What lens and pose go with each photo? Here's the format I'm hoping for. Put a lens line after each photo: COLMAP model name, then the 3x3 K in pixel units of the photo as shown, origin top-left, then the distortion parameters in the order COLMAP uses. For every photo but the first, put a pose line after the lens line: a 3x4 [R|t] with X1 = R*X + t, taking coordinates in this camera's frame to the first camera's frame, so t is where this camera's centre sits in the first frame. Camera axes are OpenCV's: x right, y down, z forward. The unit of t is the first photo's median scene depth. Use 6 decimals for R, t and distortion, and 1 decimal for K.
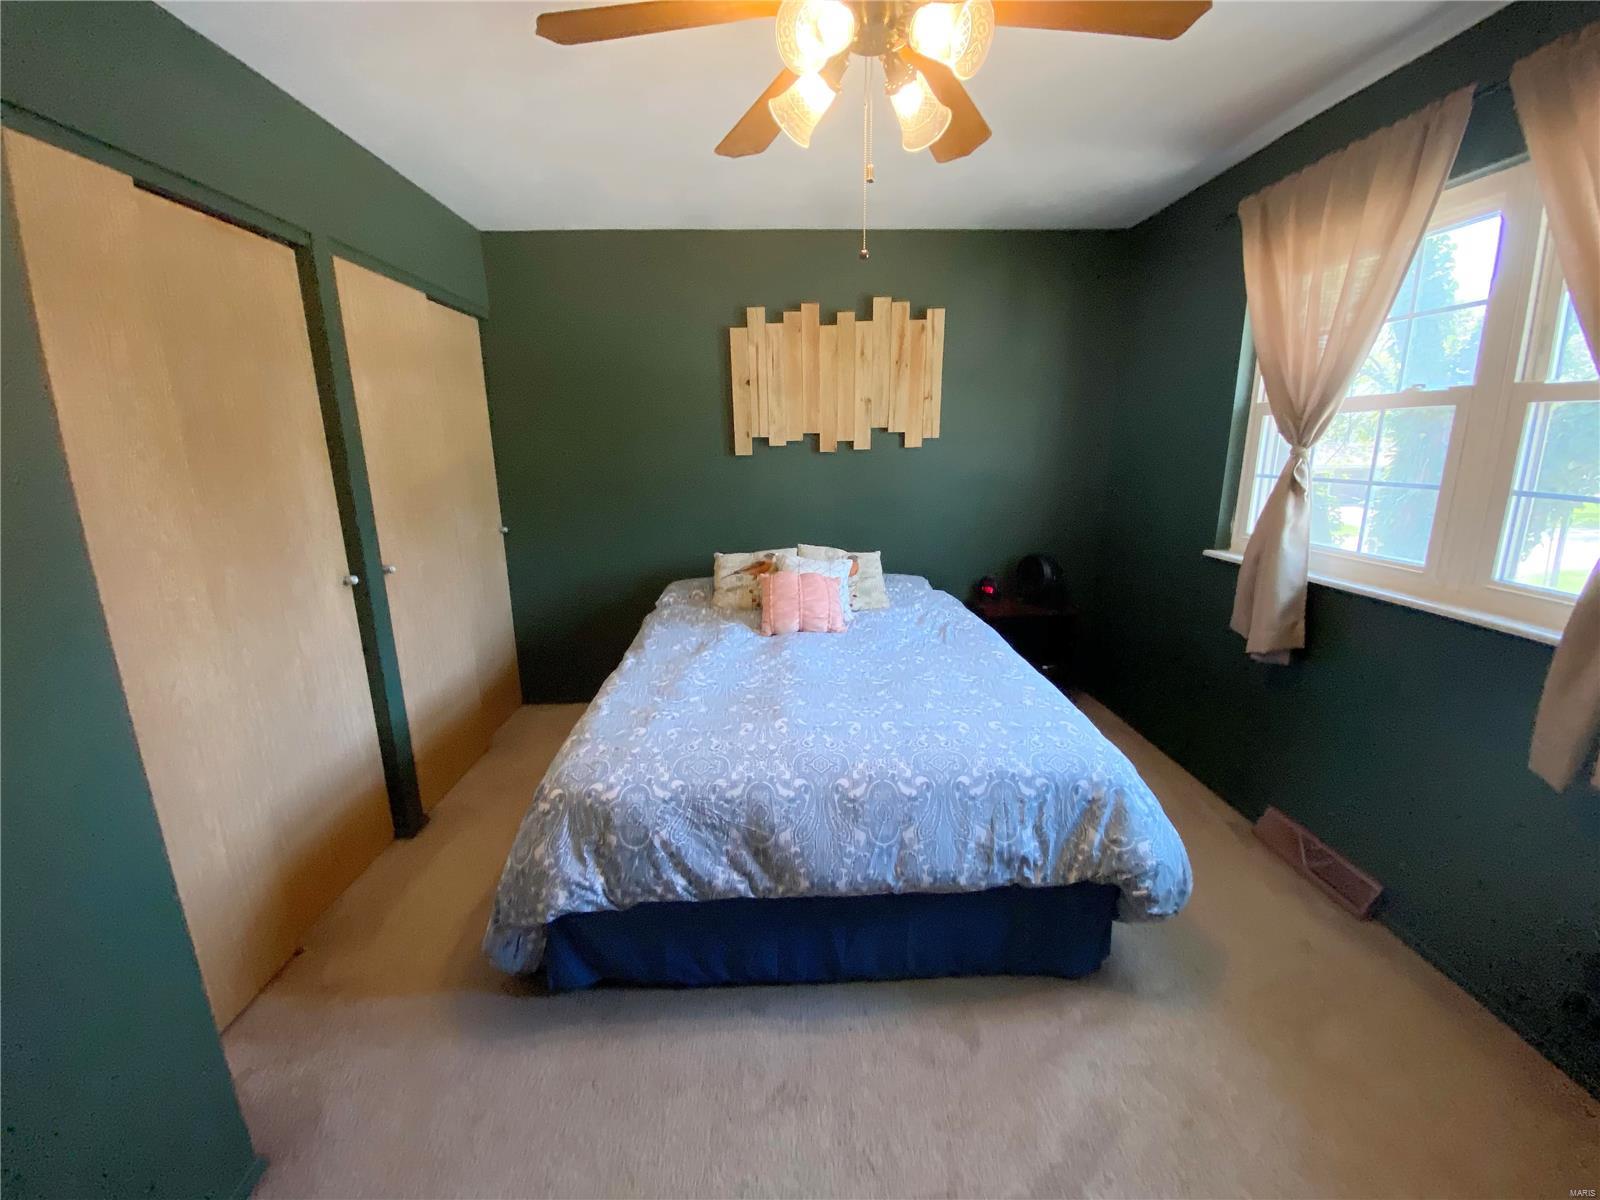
lens RADIAL K [[640.7, 0, 792.5], [0, 640.7, 609.4], [0, 0, 1]] dist [0.062189, -0.042307]
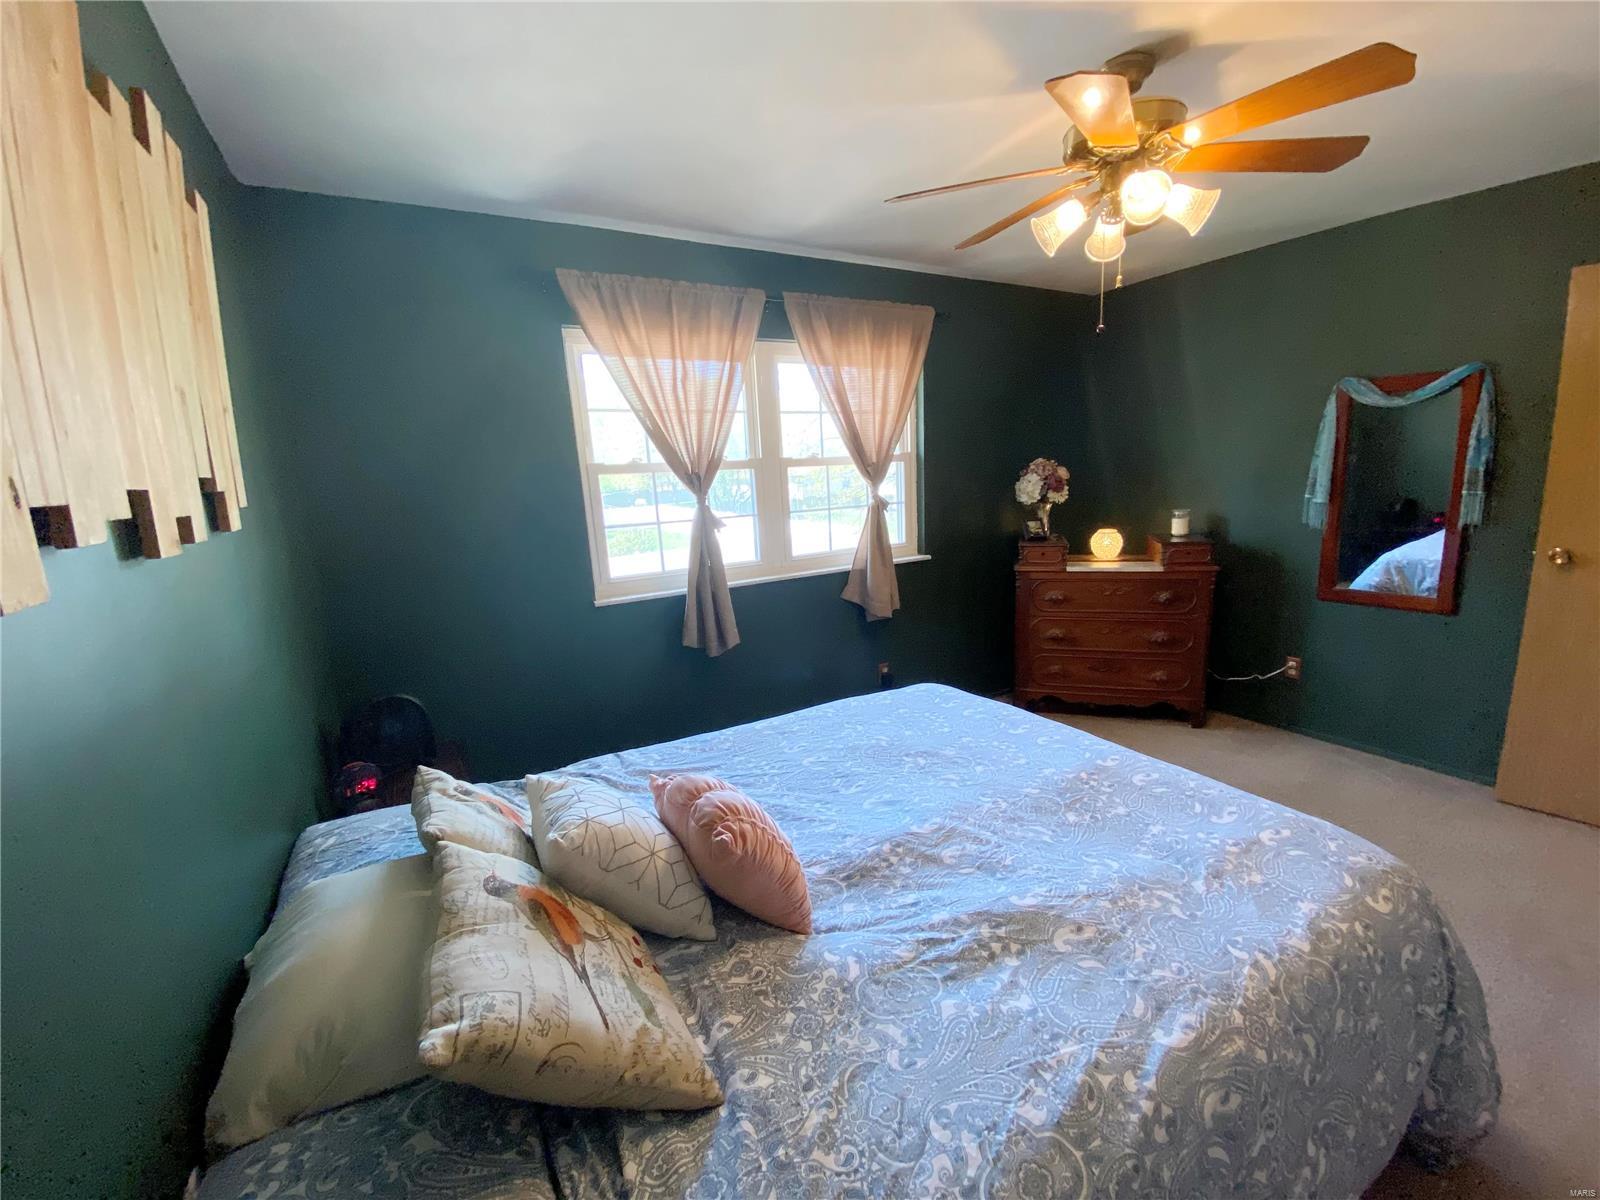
lens RADIAL K [[653.2, 0, 799.7], [0, 653.2, 610.4], [0, 0, 1]] dist [0.016904, -0.019052]
pose [[-0.482074, -0.143256, 0.864339, -0.657958], [0.269343, 0.914534, 0.301798, -0.483878], [-0.833702, 0.378293, -0.402288, 1.831608]]
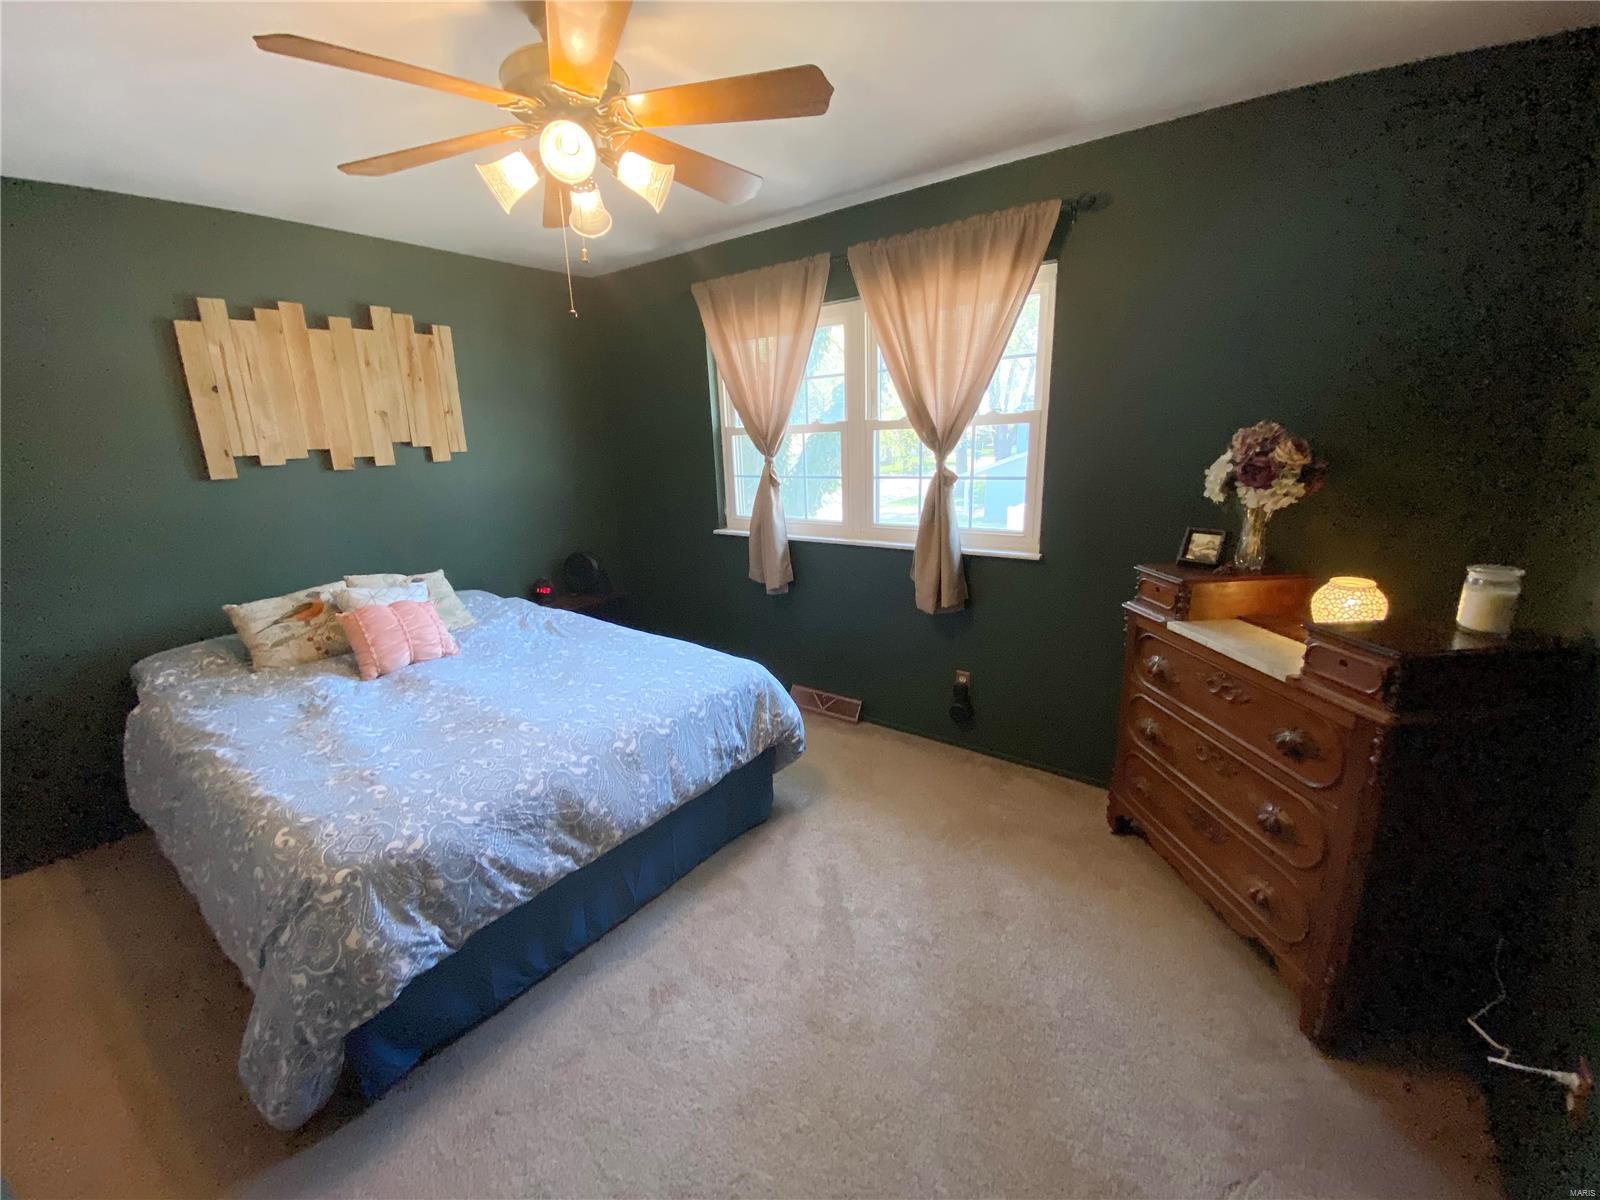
lens RADIAL K [[653.2, 0, 799.7], [0, 653.2, 610.4], [0, 0, 1]] dist [0.016904, -0.019052]
pose [[0.626403, -0.205985, 0.751791, -0.551074], [0.211323, 0.973211, 0.090575, -0.013365], [-0.750308, 0.102134, 0.653151, -0.074729]]
